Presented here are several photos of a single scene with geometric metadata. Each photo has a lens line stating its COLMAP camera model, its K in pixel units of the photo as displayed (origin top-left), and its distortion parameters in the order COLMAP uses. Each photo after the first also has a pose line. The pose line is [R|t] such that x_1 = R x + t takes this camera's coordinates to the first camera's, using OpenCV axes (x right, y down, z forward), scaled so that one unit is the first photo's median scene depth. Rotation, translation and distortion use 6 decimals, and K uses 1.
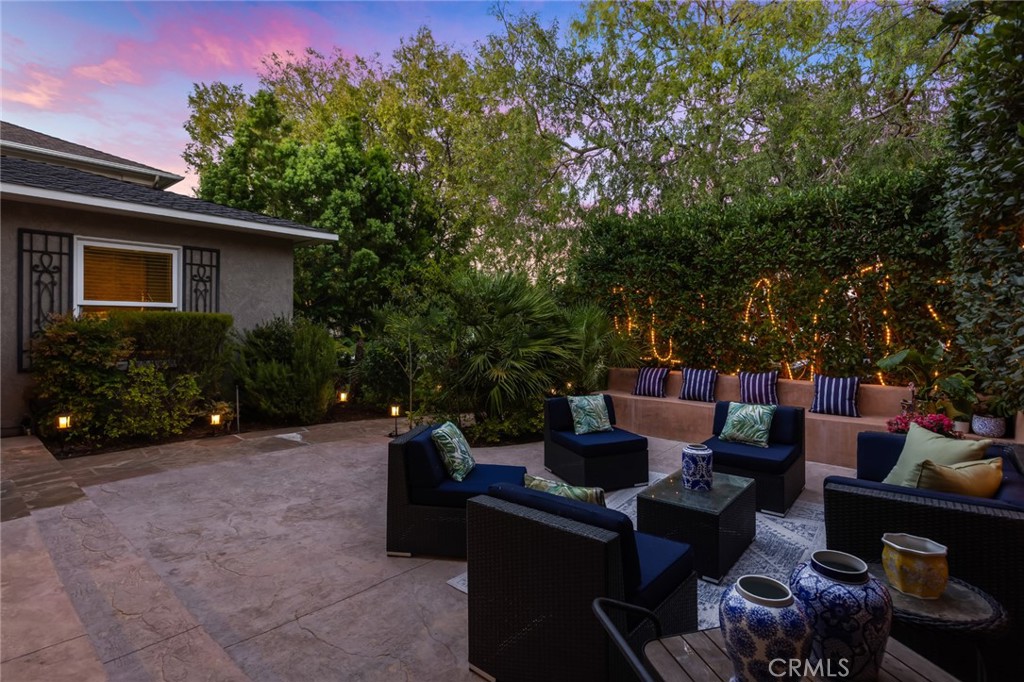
lens RADIAL K [[487.6, 0, 536.2], [0, 487.6, 323.1], [0, 0, 1]] dist [-0.012470, 0.000123]
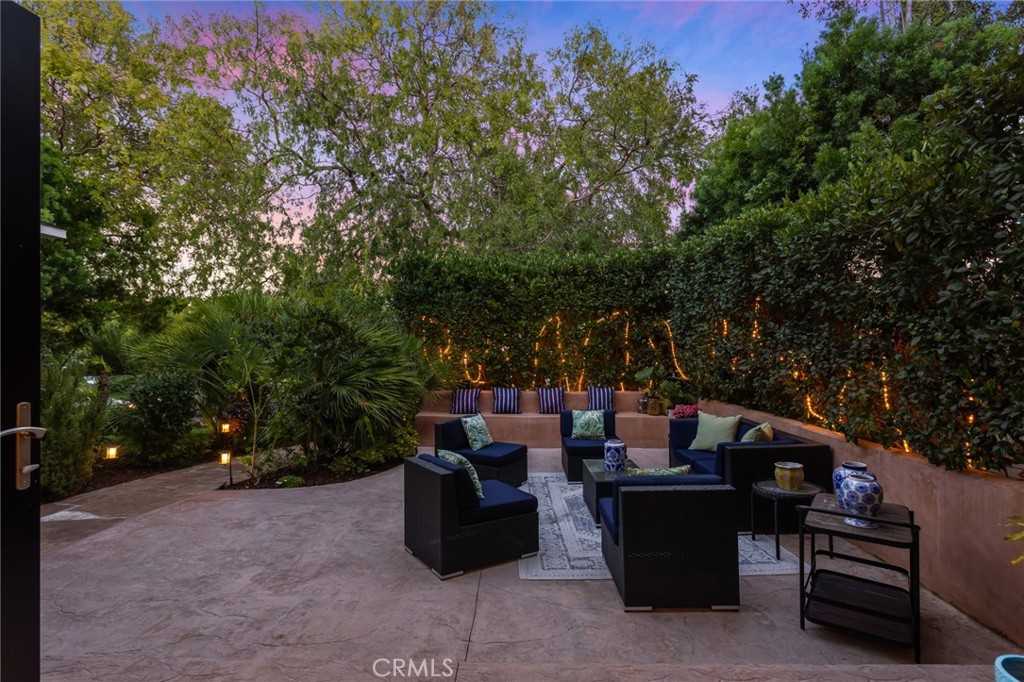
lens RADIAL K [[483.2, 0, 512.0], [0, 483.2, 341.0], [0, 0, 1]] dist [-0.020387, 0.014254]
pose [[0.779650, 0.001921, 0.626213, -0.497982], [0.000350, 0.999994, -0.003504, -0.022847], [-0.626216, 0.002951, 0.779644, 0.050376]]
